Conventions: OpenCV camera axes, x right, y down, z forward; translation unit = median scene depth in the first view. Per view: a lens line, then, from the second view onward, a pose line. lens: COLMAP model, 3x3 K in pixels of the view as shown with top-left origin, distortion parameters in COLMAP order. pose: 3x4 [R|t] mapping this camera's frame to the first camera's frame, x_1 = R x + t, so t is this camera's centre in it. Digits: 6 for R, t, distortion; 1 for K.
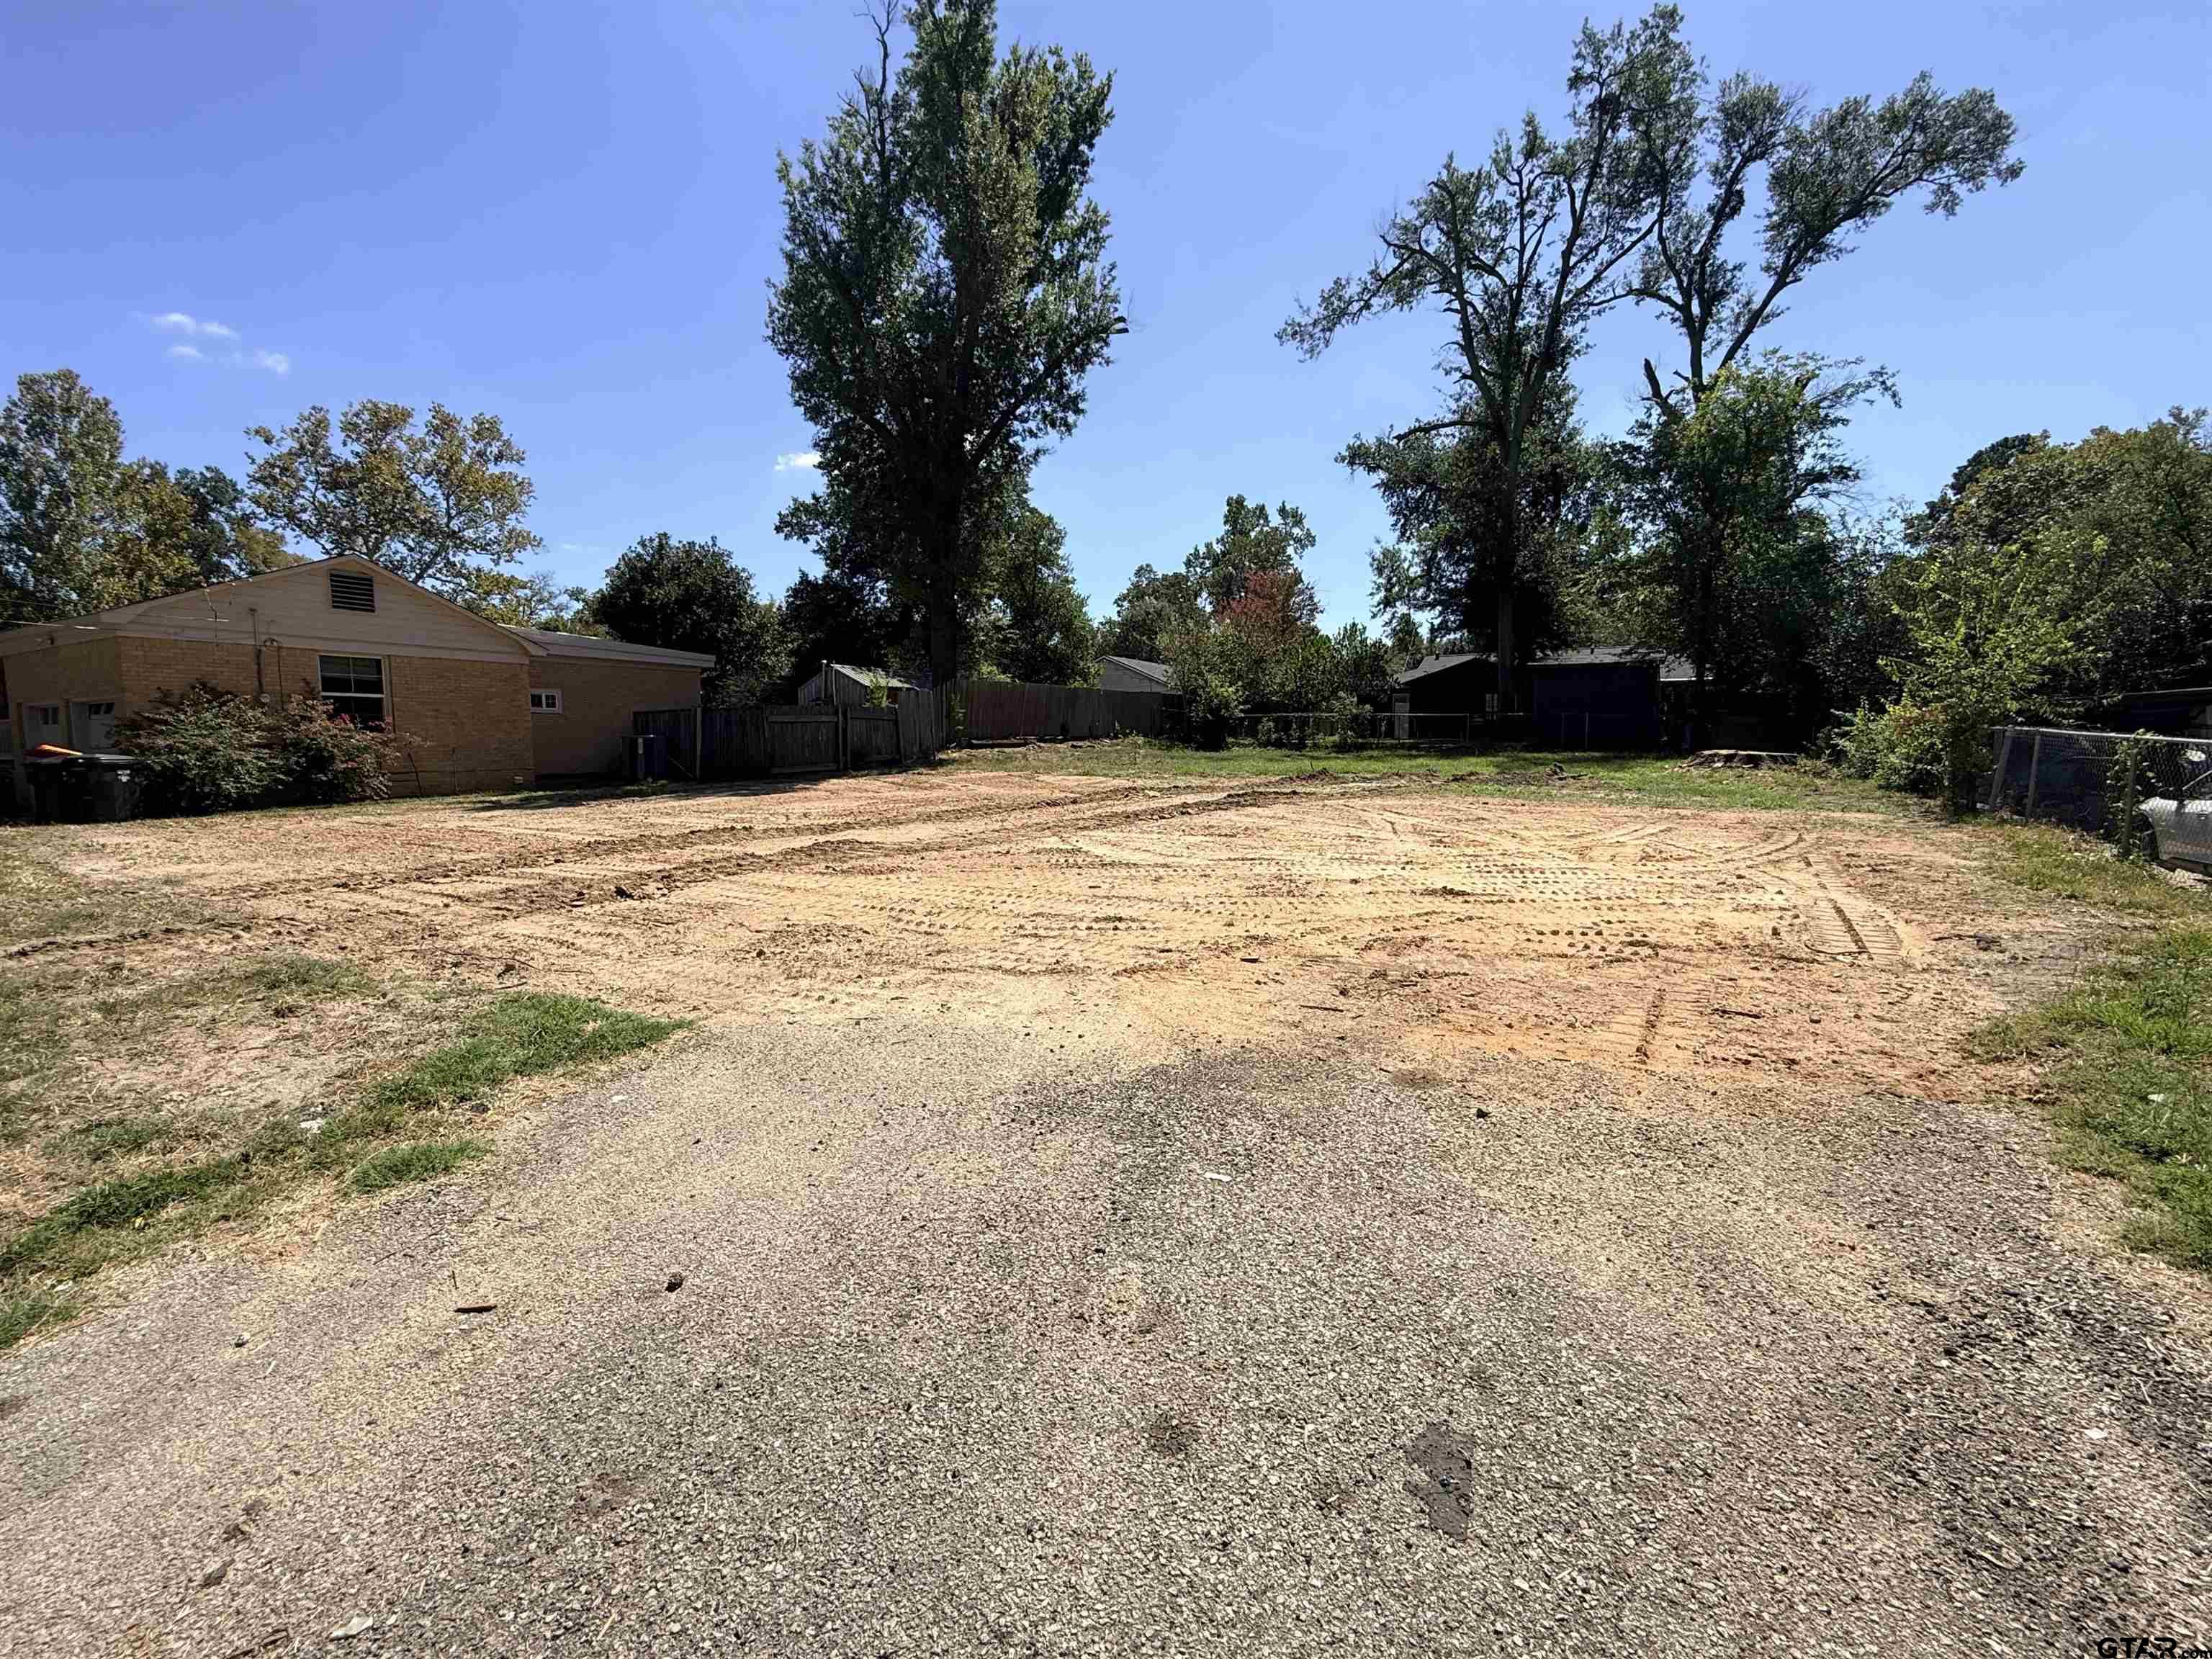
lens RADIAL K [[977.2, 0, 1106.0], [0, 977.2, 829.5], [0, 0, 1]] dist [-0.017062, 0.012372]
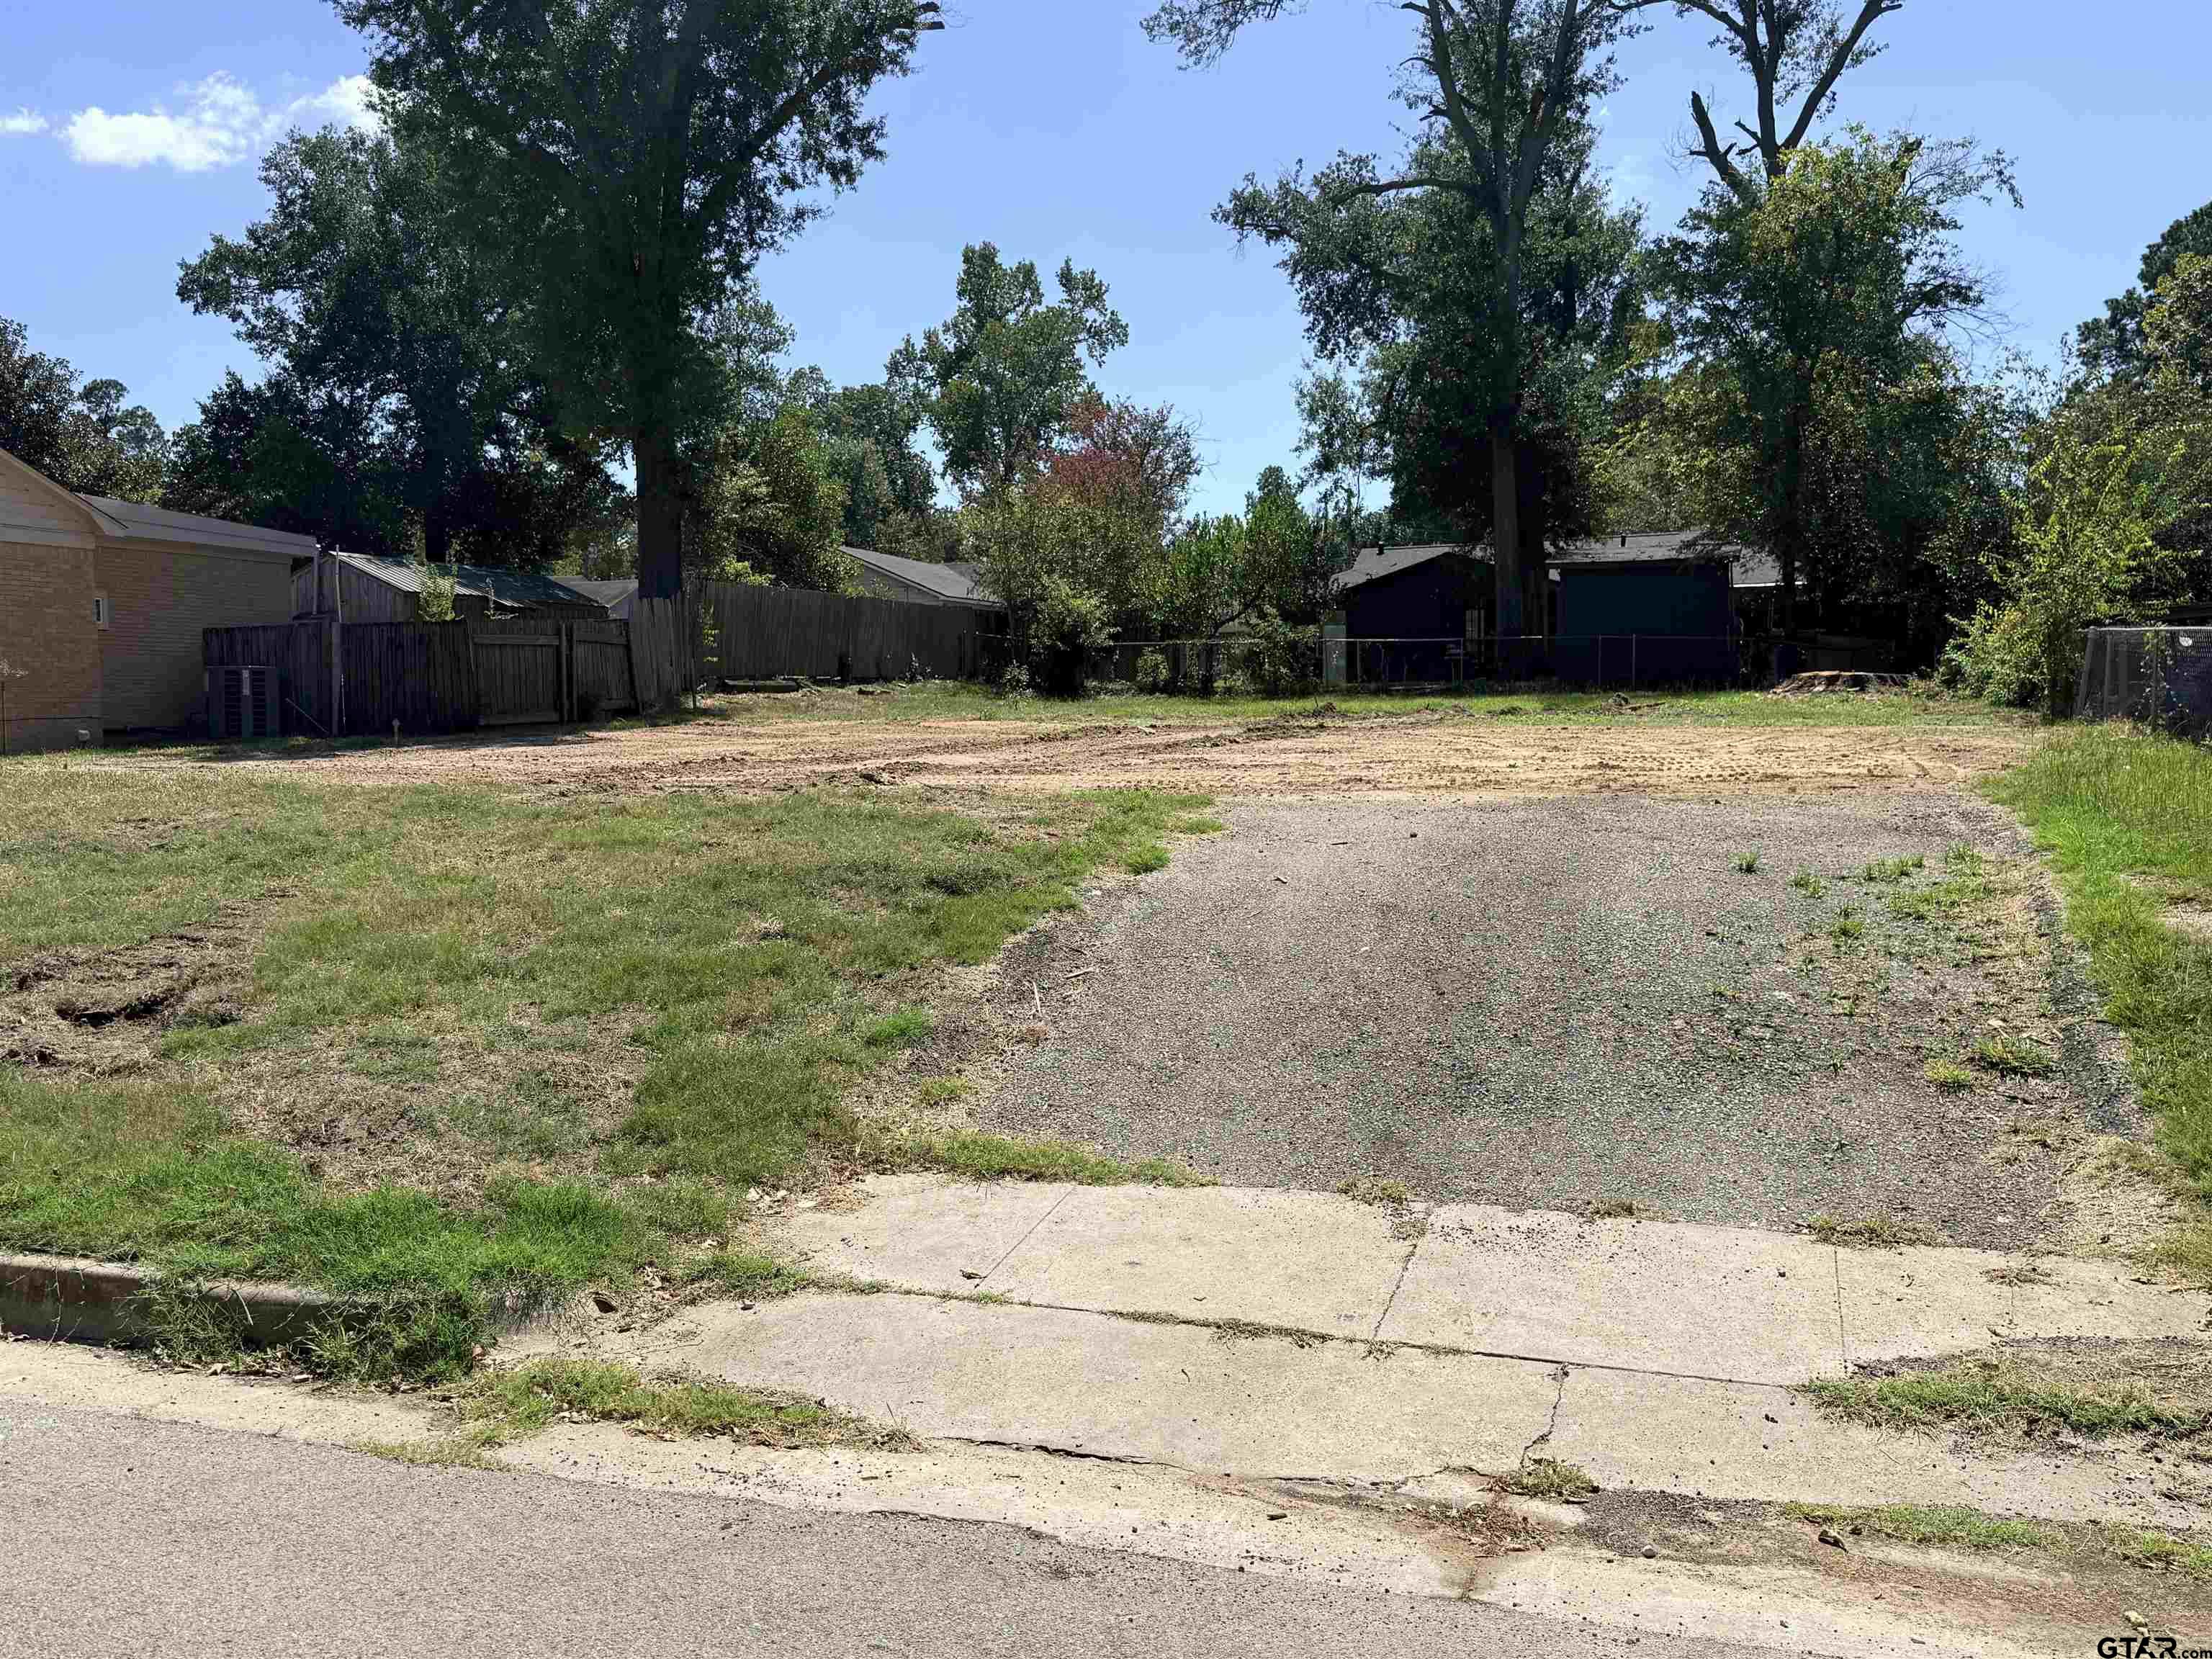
lens RADIAL K [[1976.0, 0, 1106.0], [0, 1976.0, 829.5], [0, 0, 1]] dist [0.120791, -0.252563]
pose [[0.975606, -0.022171, 0.218404, -0.141273], [0.029251, 0.999144, -0.029236, 0.037757], [-0.217569, 0.034911, 0.975420, -0.219255]]
